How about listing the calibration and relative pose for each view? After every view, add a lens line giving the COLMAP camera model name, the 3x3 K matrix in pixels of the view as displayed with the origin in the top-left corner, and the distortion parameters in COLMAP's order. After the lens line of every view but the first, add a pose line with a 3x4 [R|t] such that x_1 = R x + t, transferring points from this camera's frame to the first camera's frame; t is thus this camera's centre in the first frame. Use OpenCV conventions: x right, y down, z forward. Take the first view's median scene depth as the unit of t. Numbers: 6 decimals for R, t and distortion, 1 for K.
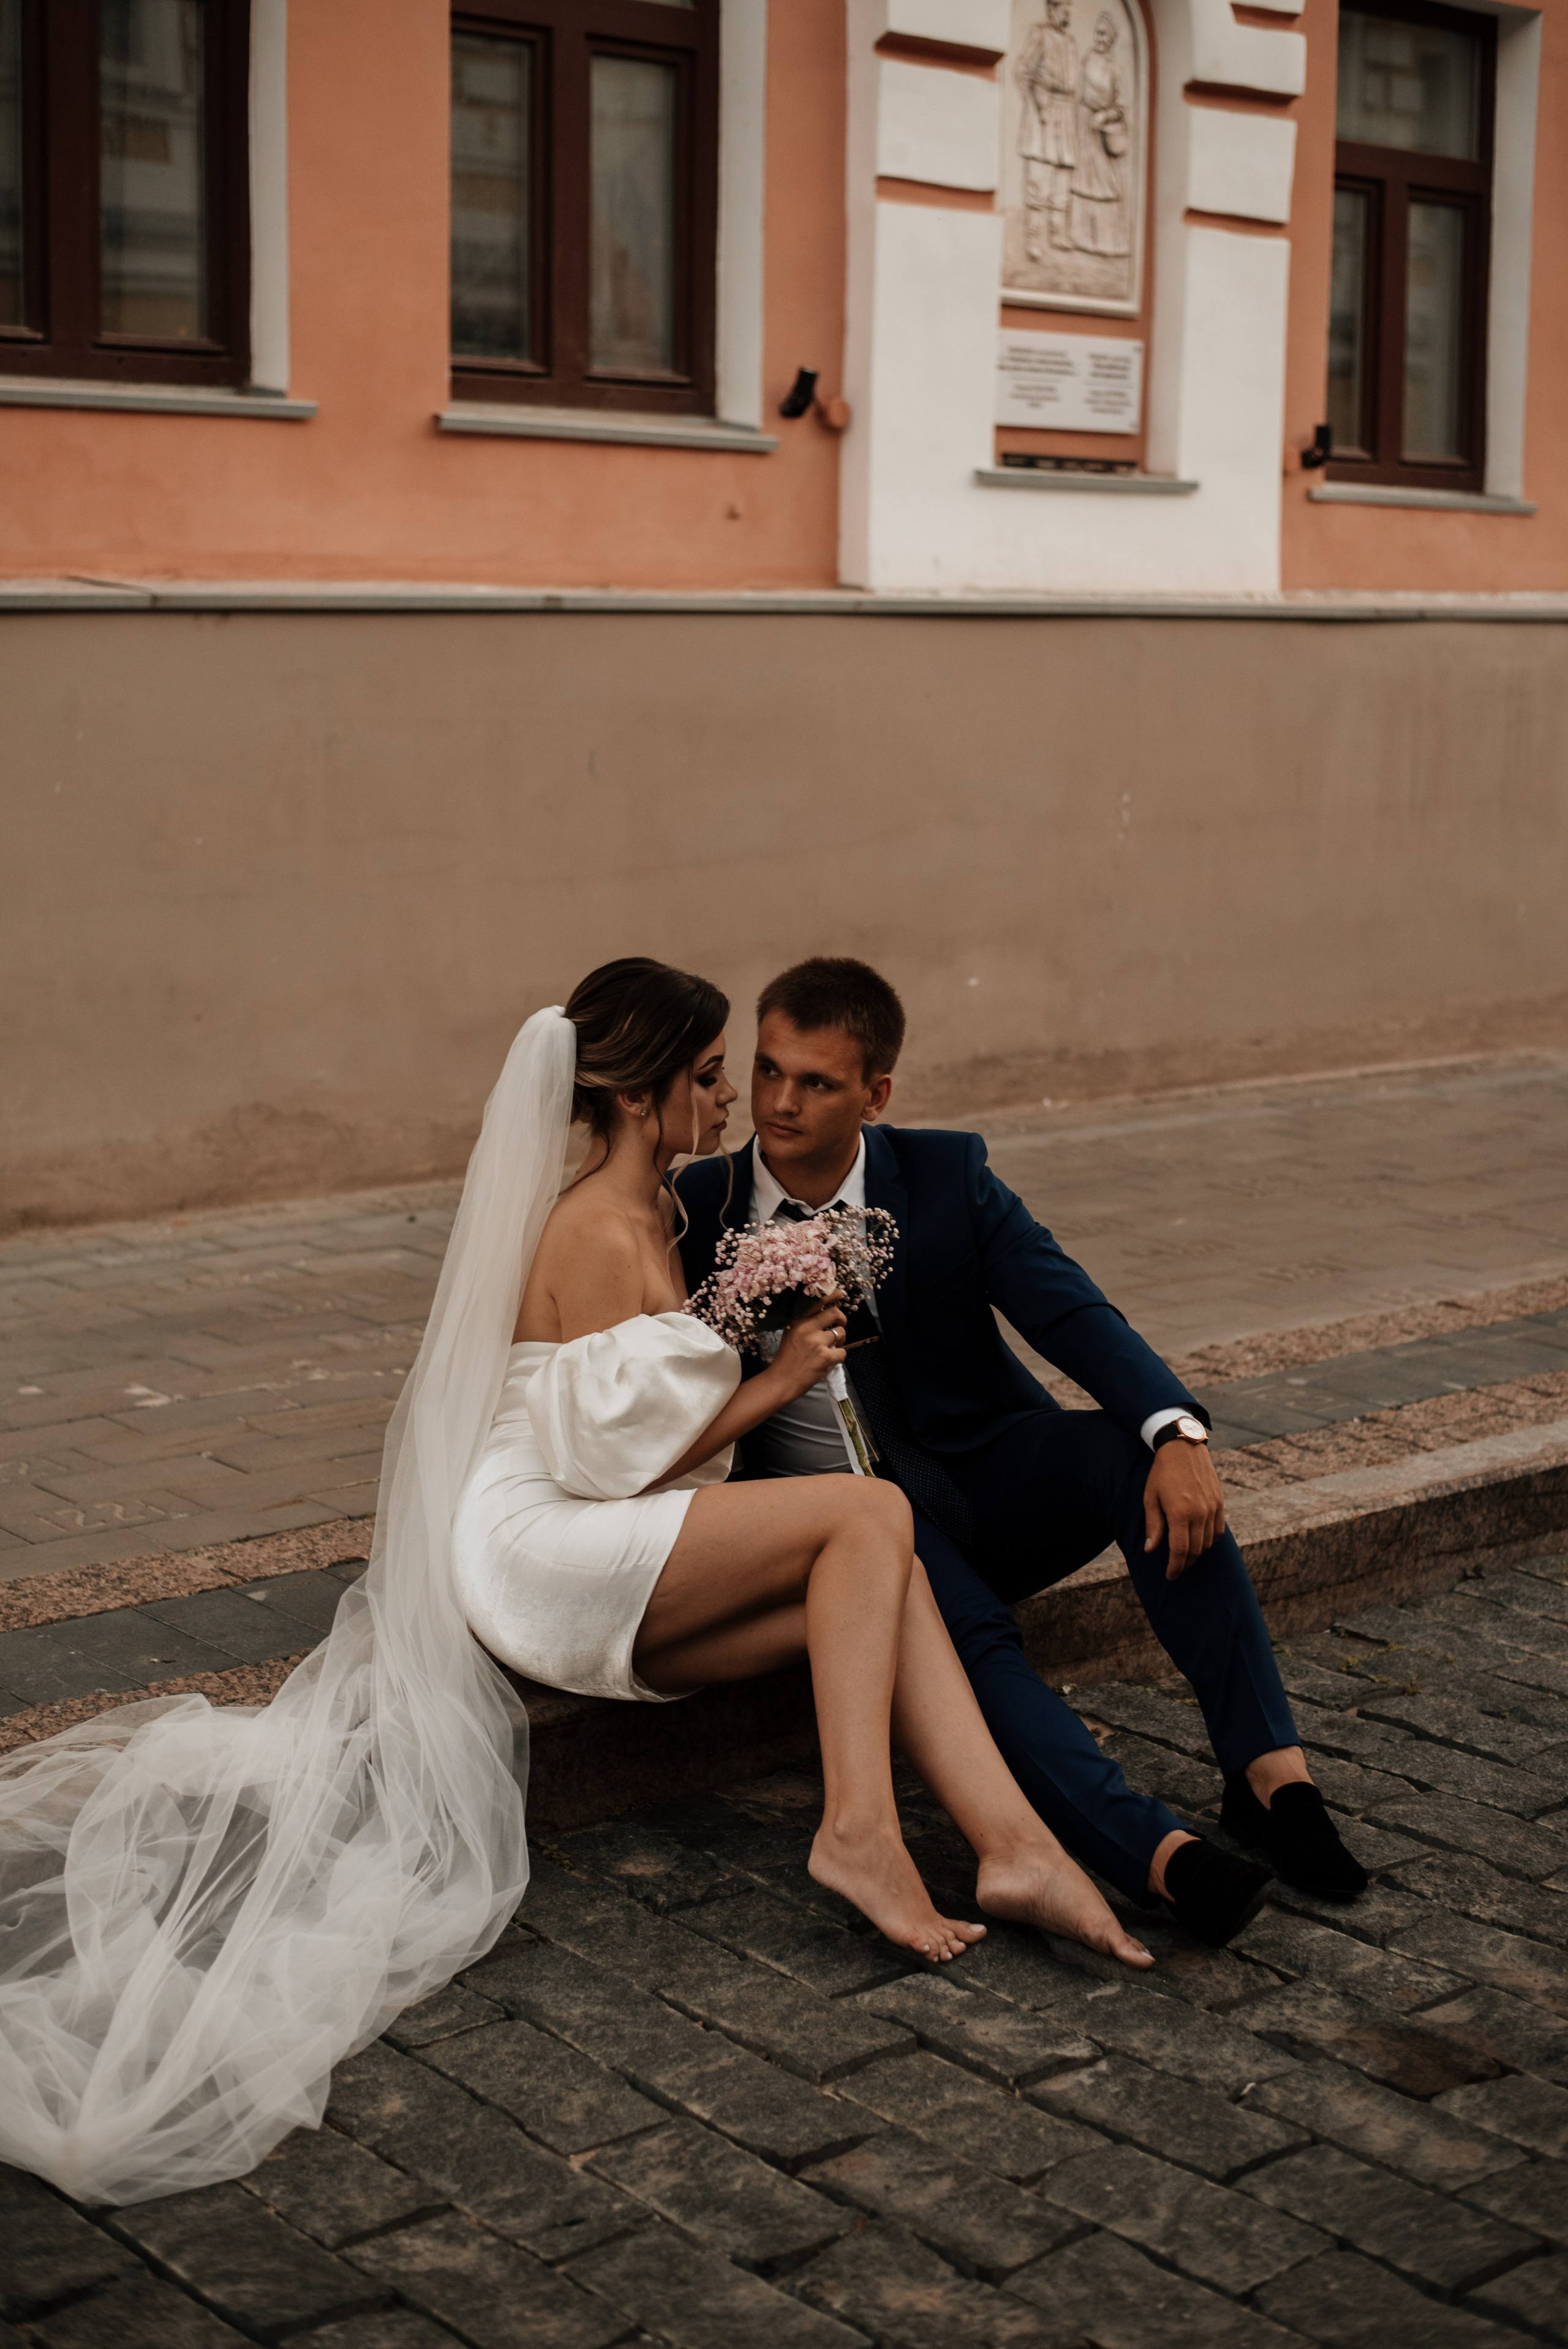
lens RADIAL K [[3397.0, 0, 784.0], [0, 3397.0, 1174.5], [0, 0, 1]] dist [-0.108288, 0.074181]
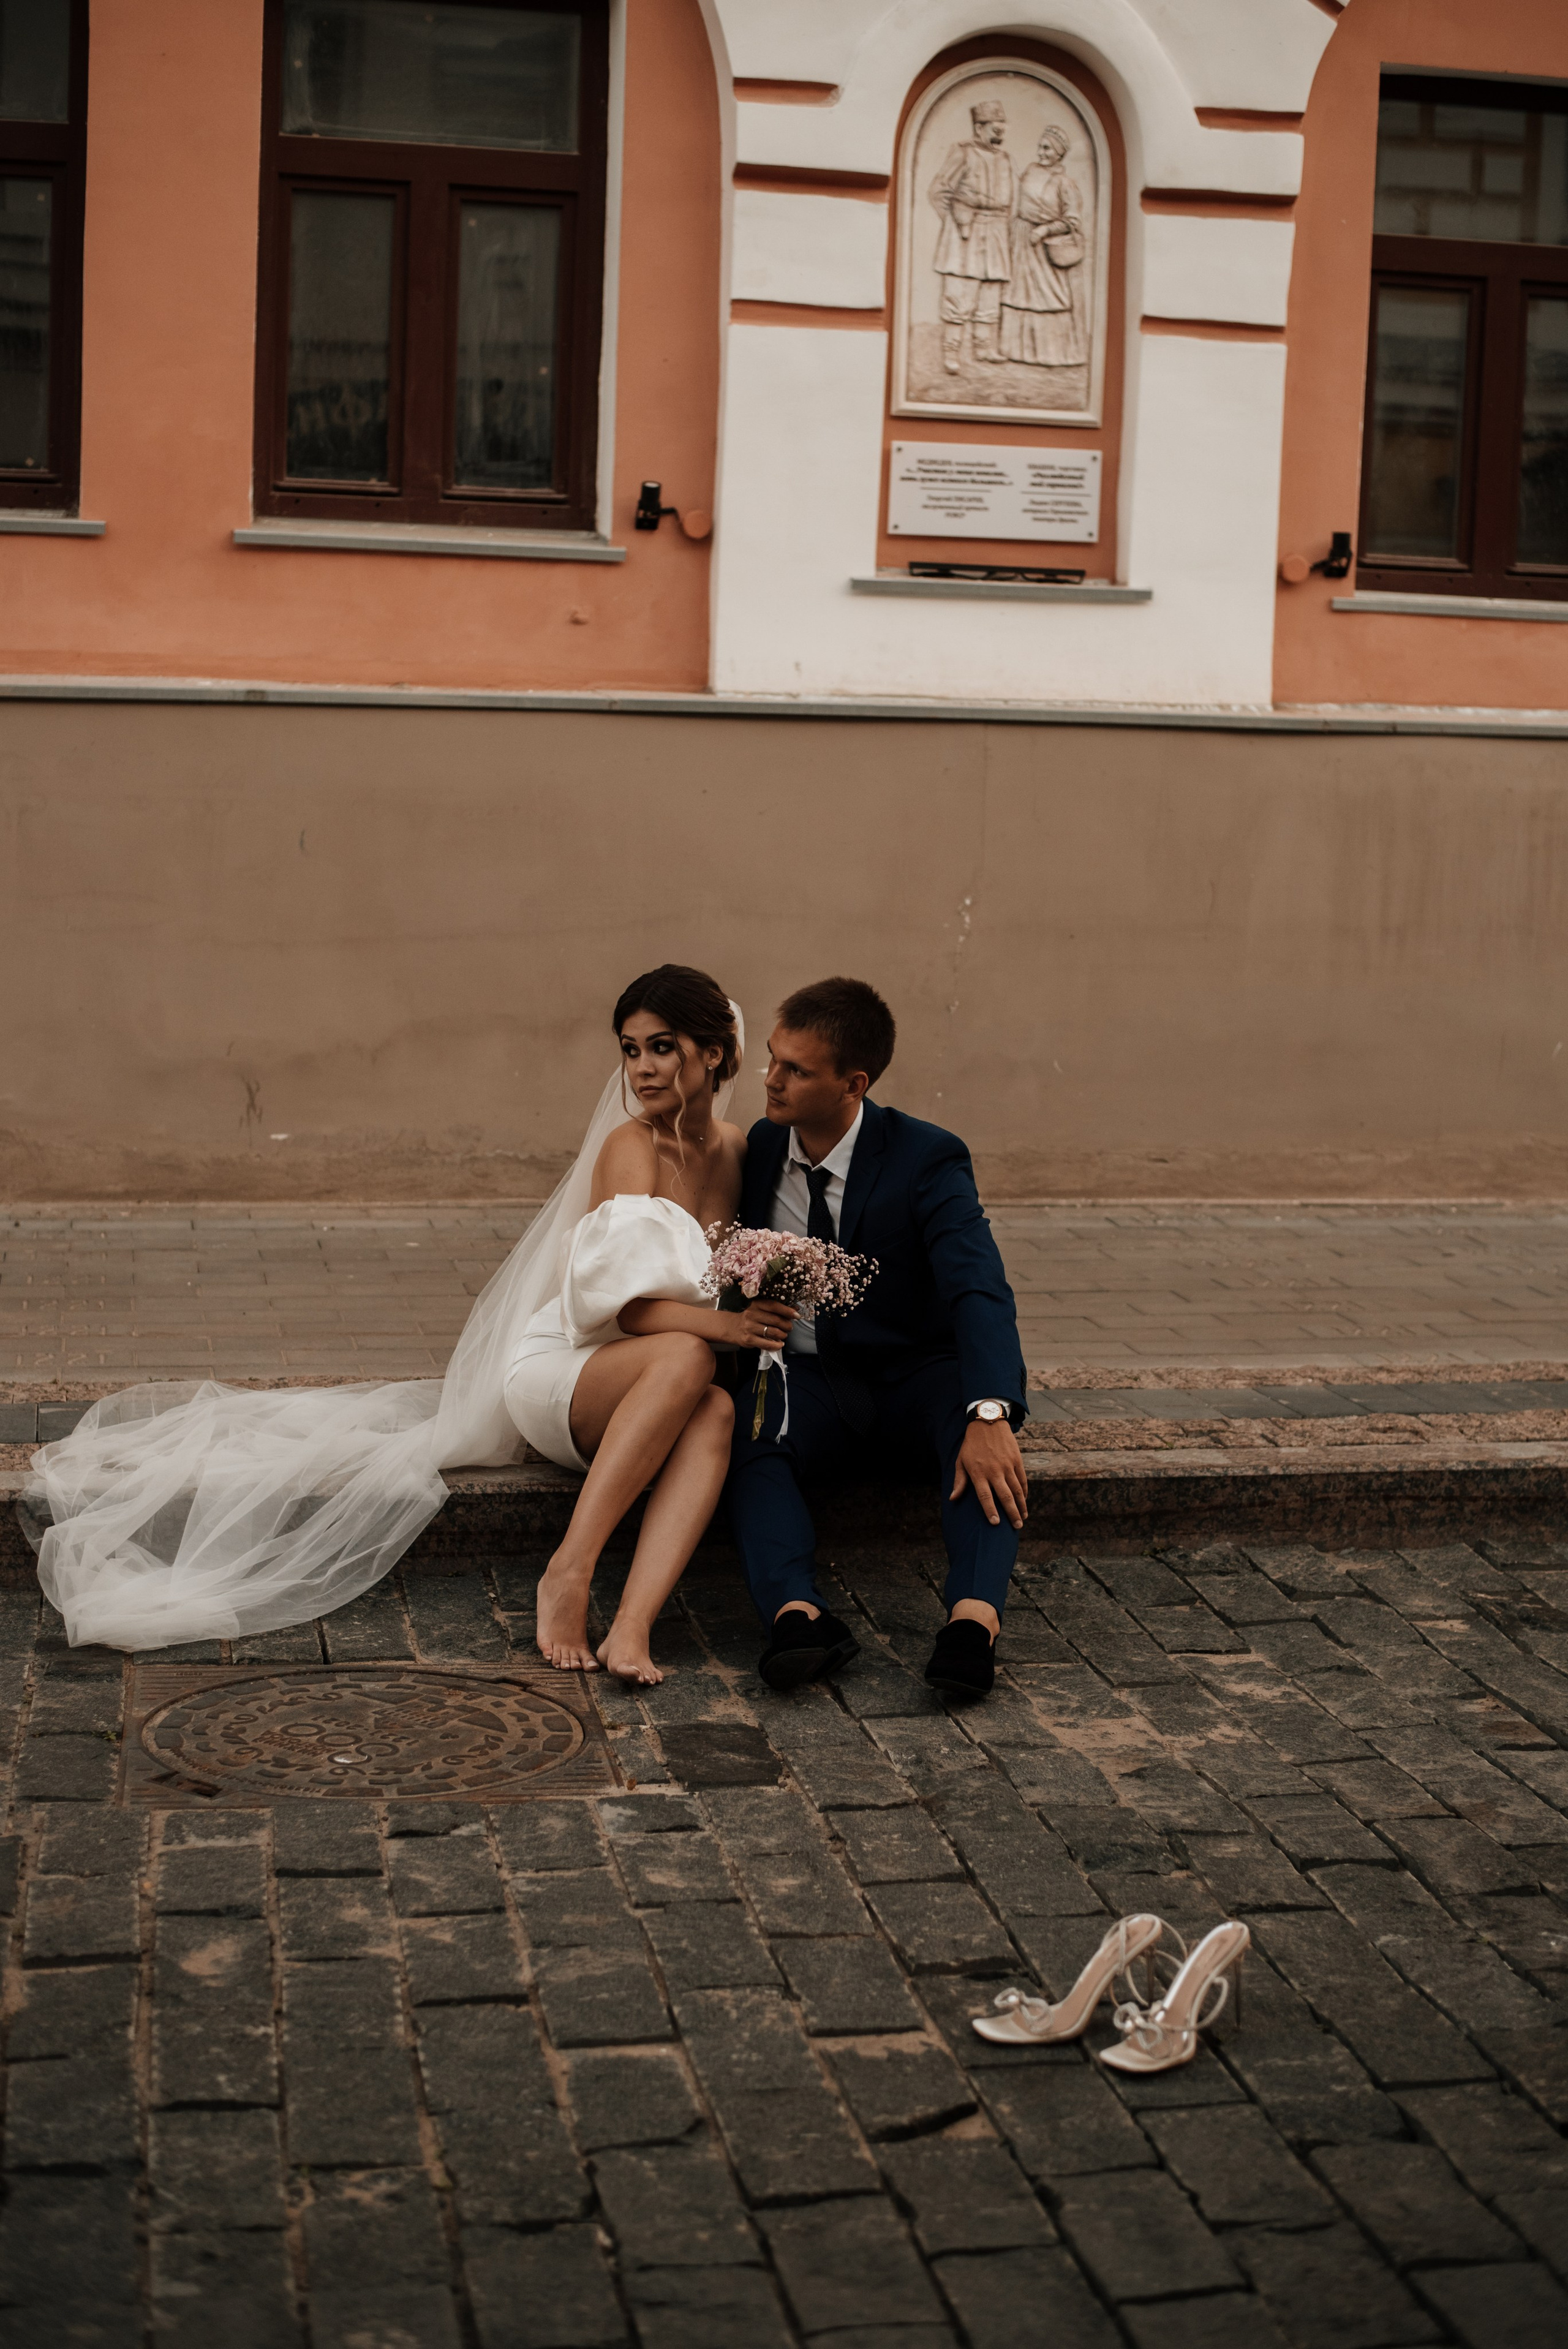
lens RADIAL K [[3397.0, 0, 784.0], [0, 3397.0, 1174.5], [0, 0, 1]] dist [-0.108288, 0.074181]
pose [[0.872905, 0.078448, -0.481541, 0.659370], [-0.098199, 0.995040, -0.015906, -0.010903], [0.477905, 0.061171, 0.876279, 0.115736]]
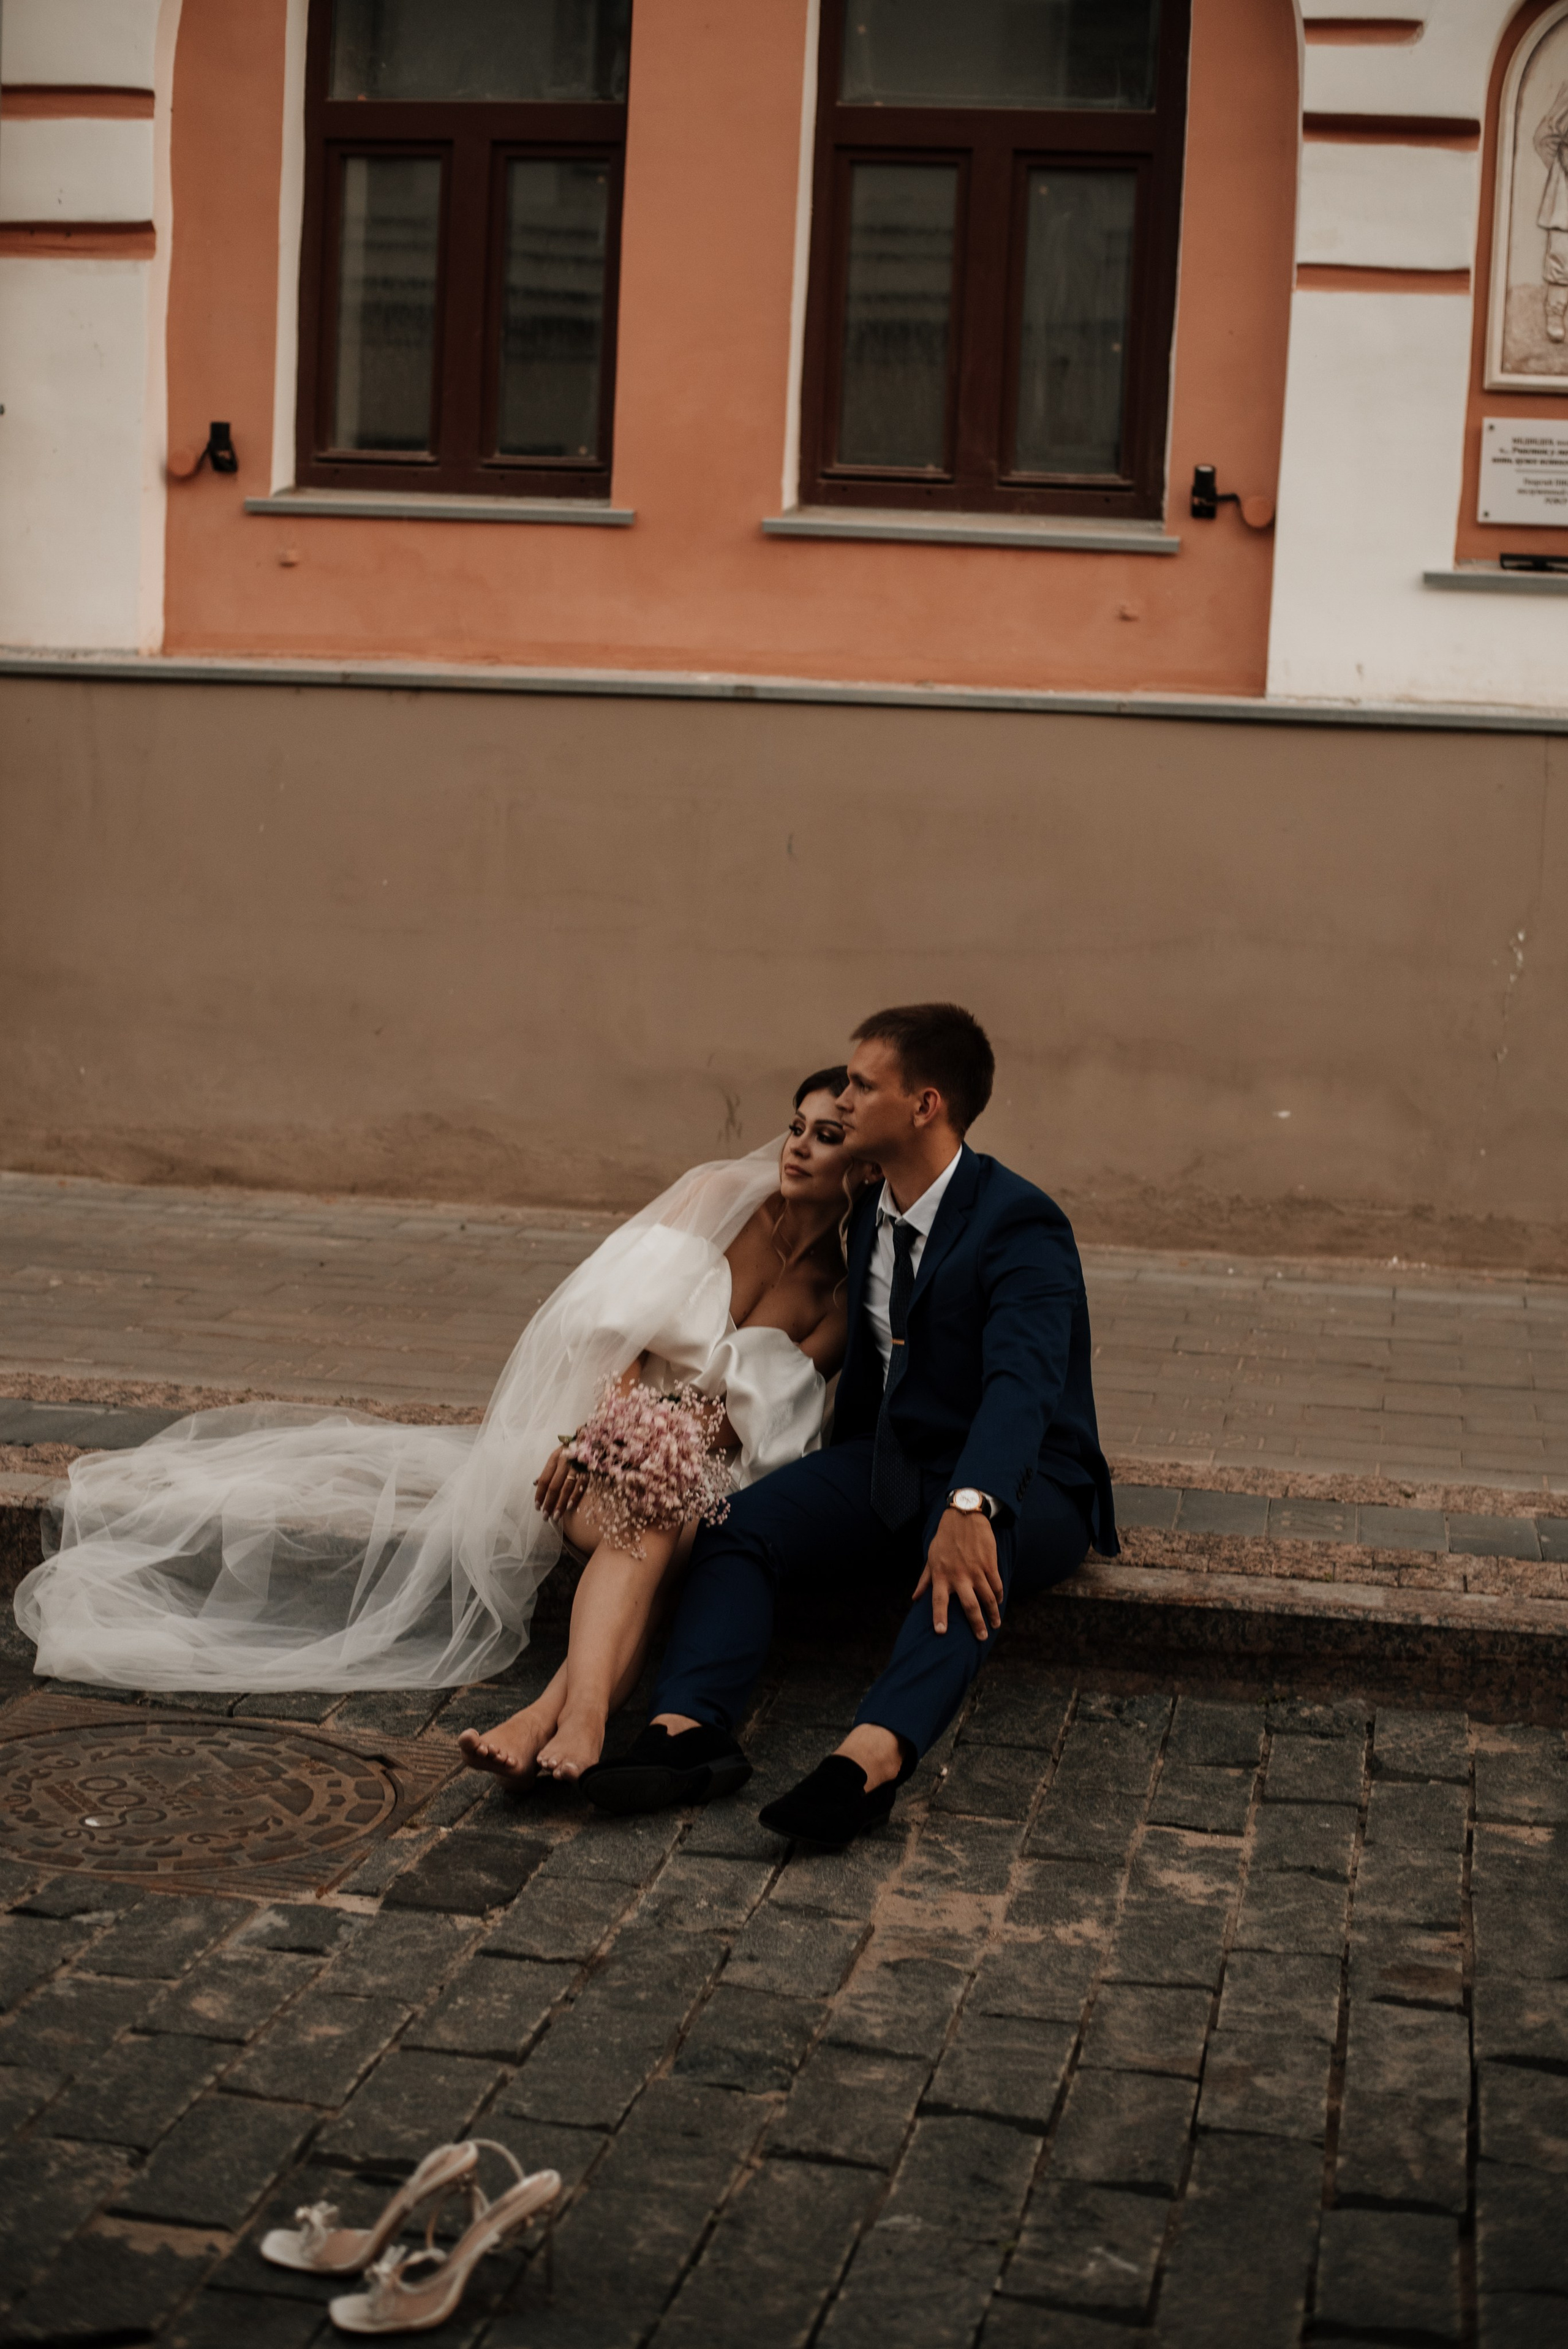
lens RADIAL K [[3397.0, 0, 784.0], [0, 3397.0, 1174.5], [0, 0, 1]] dist [-0.108288, 0.074181]
pose [[0.626427, 0.124490, -0.769474, 0.811301], [-0.160234, 0.986648, 0.029180, -0.053513], [0.762833, 0.105016, 0.638011, 0.354122]]
